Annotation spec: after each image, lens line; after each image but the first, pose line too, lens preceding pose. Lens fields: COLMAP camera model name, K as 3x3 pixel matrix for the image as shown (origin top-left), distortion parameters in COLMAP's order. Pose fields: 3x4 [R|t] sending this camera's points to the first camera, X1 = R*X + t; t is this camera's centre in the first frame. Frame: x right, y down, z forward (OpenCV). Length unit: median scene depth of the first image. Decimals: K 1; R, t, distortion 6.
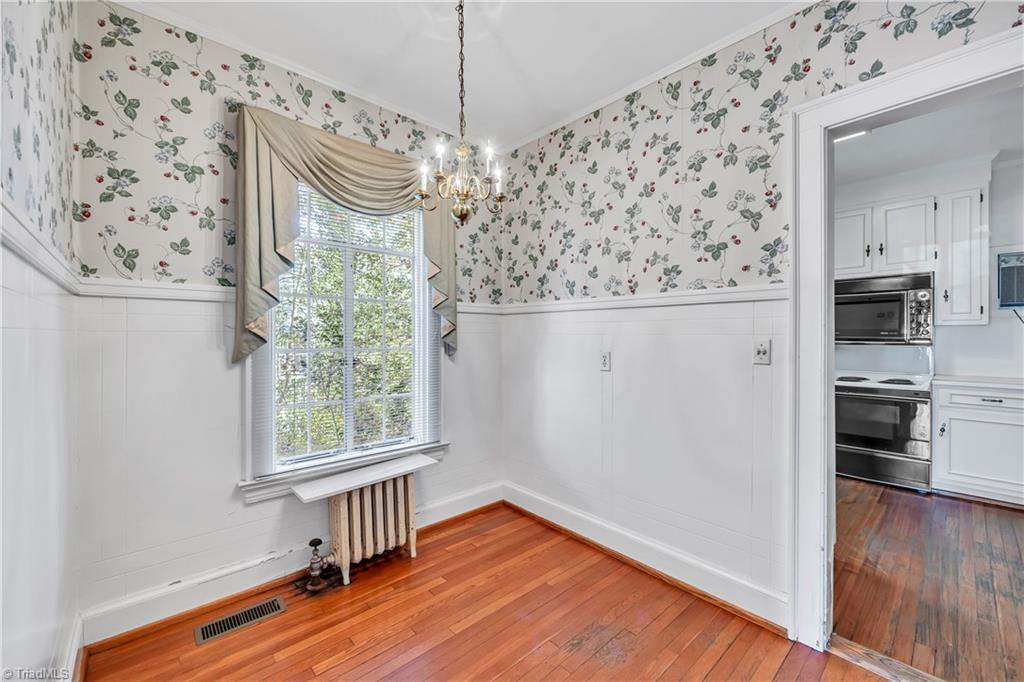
lens RADIAL K [[413.4, 0, 512.5], [0, 413.4, 341.3], [0, 0, 1]] dist [0.000956, -0.000291]
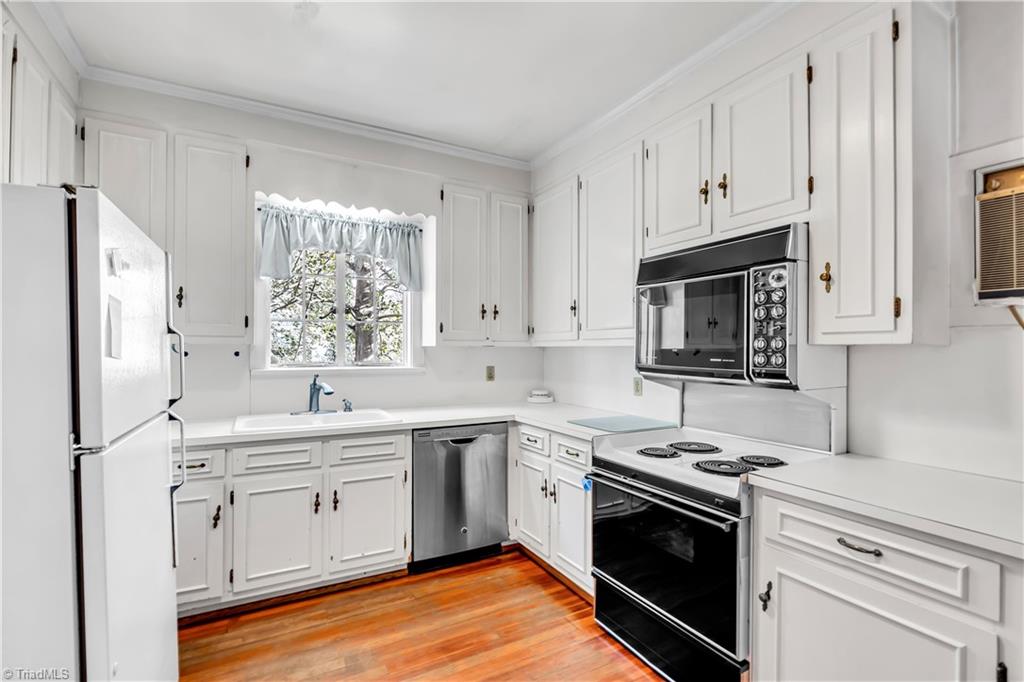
lens RADIAL K [[460.7, 0, 510.1], [0, 460.7, 346.6], [0, 0, 1]] dist [0.005405, 0.000400]
pose [[0.970554, -0.001170, -0.240879, 0.839861], [-0.002463, 0.999888, -0.014778, -0.028521], [0.240869, 0.014936, 0.970443, 0.453011]]
